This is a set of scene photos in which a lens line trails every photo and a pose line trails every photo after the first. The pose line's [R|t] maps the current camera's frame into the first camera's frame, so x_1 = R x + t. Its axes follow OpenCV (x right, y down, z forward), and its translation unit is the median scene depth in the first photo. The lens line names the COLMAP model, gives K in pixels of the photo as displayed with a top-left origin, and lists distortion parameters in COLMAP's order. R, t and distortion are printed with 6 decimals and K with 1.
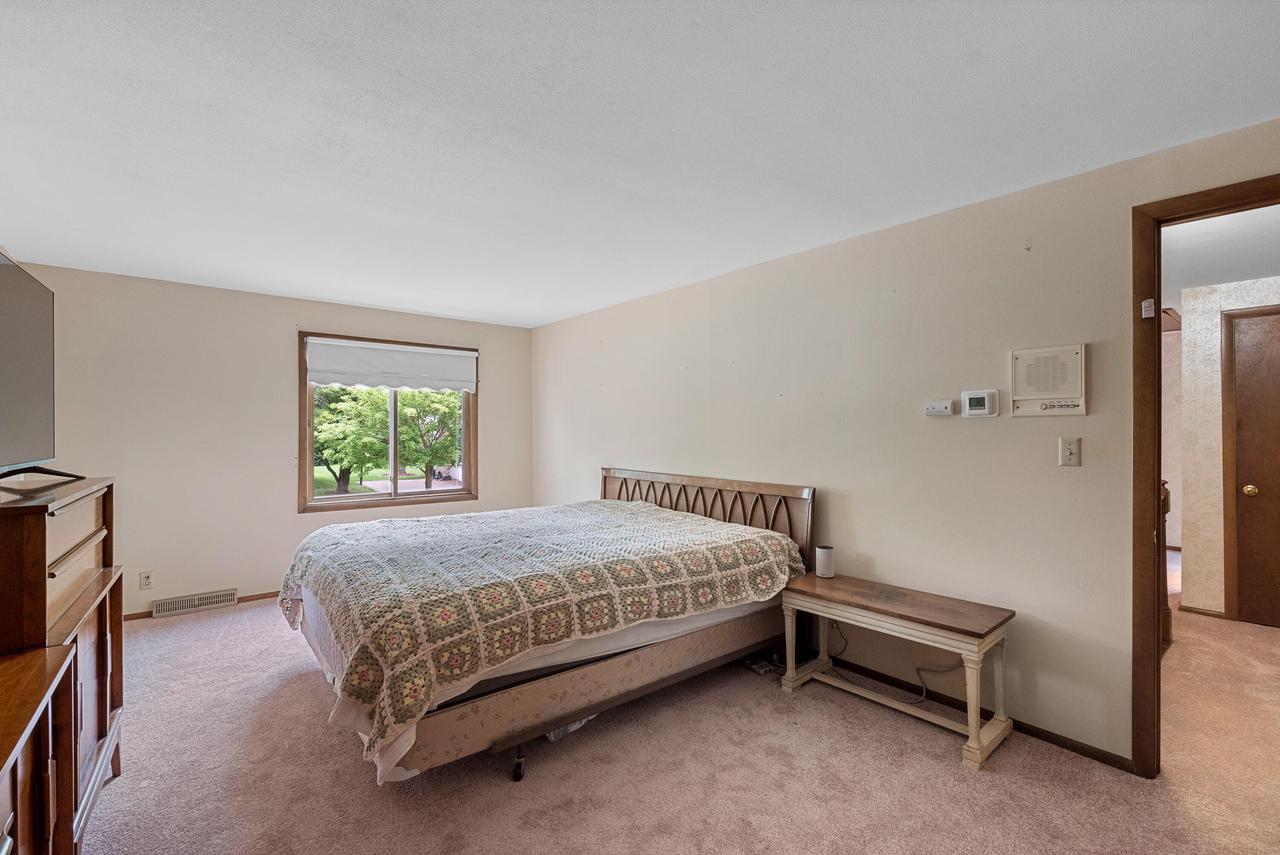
lens RADIAL K [[564.2, 0, 639.3], [0, 564.2, 431.5], [0, 0, 1]] dist [0.002076, 0.000398]
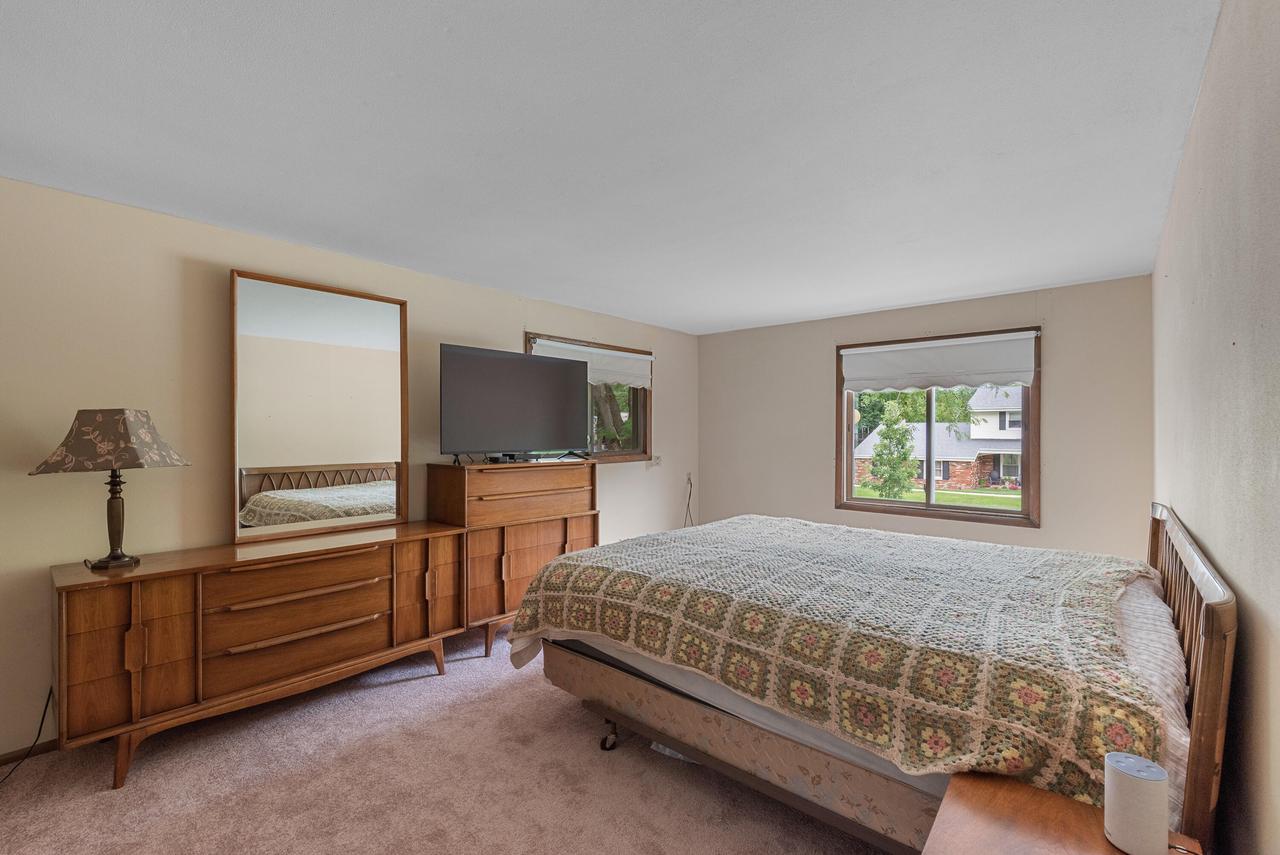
lens RADIAL K [[564.2, 0, 639.3], [0, 564.2, 431.5], [0, 0, 1]] dist [0.002076, 0.000398]
pose [[0.155902, -0.002746, -0.987769, 0.754649], [-0.004070, 0.999986, -0.003422, -0.004310], [0.987764, 0.004554, 0.155889, 0.751839]]
